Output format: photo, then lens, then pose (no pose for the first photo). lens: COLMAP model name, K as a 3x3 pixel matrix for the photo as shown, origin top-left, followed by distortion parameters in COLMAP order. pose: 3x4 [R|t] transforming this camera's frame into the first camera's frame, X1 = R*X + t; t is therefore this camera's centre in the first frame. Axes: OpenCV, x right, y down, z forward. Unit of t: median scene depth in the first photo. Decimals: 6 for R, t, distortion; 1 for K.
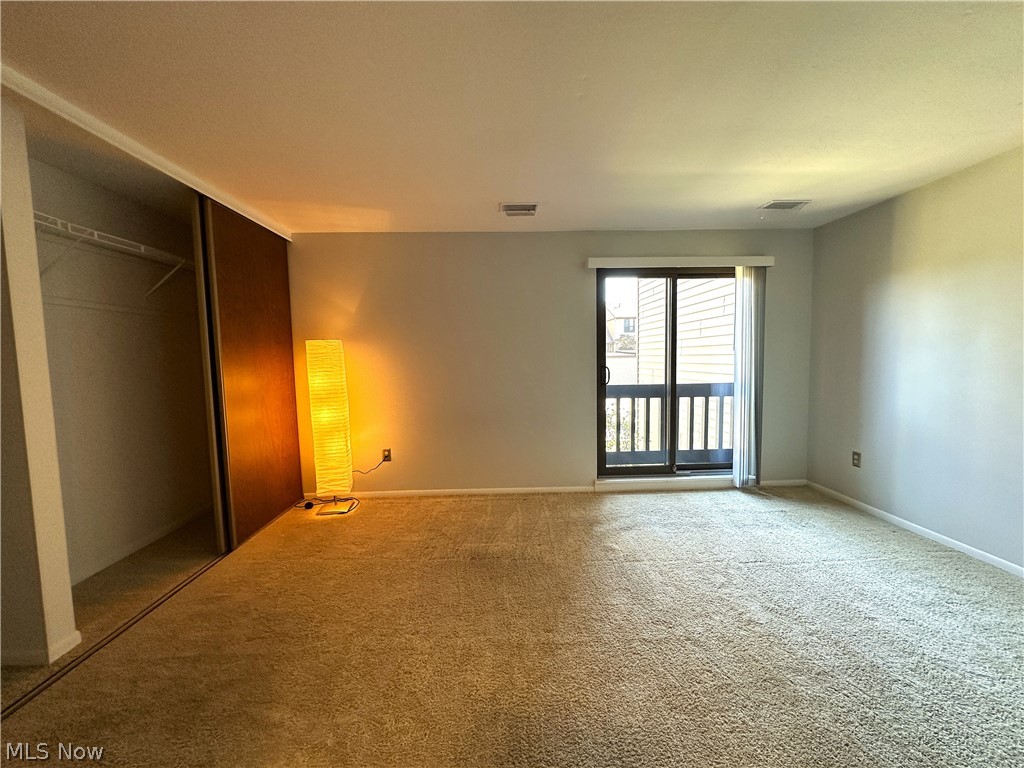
lens RADIAL K [[403.8, 0, 512.0], [0, 403.8, 384.0], [0, 0, 1]] dist [0.001675, 0.000142]
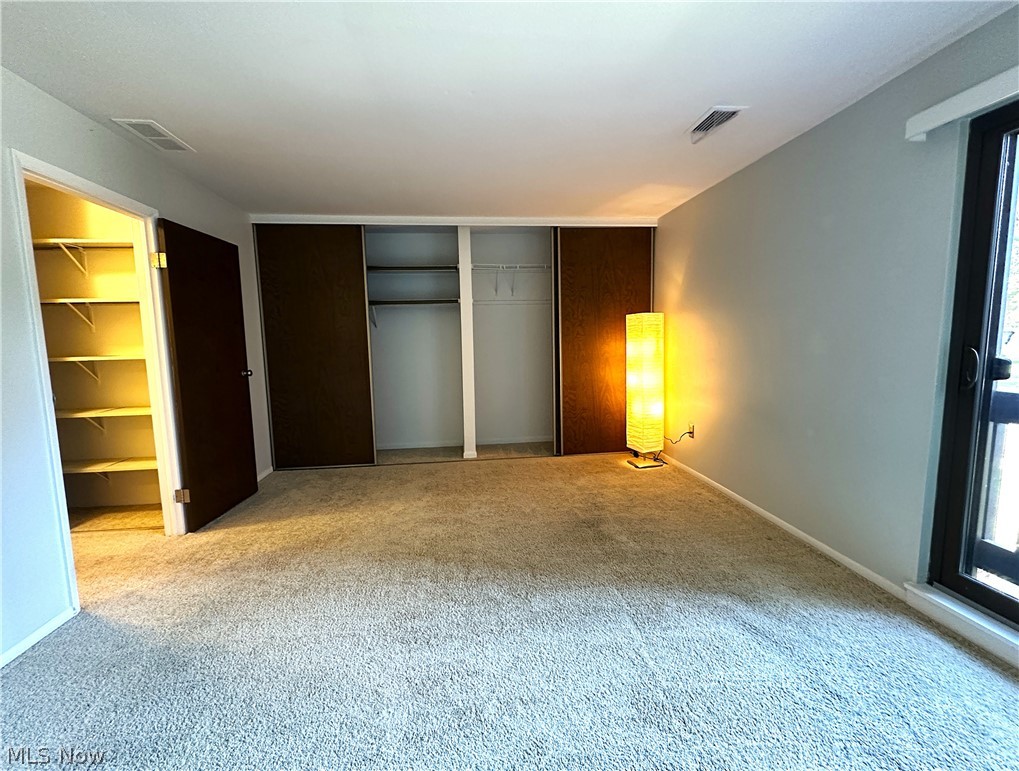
lens RADIAL K [[433.7, 0, 509.5], [0, 433.7, 385.5], [0, 0, 1]] dist [-0.000231, -0.000042]
pose [[0.086256, 0.123415, -0.988599, 0.722404], [-0.049460, 0.991605, 0.119474, -0.035372], [0.995045, 0.038591, 0.091636, 0.521050]]
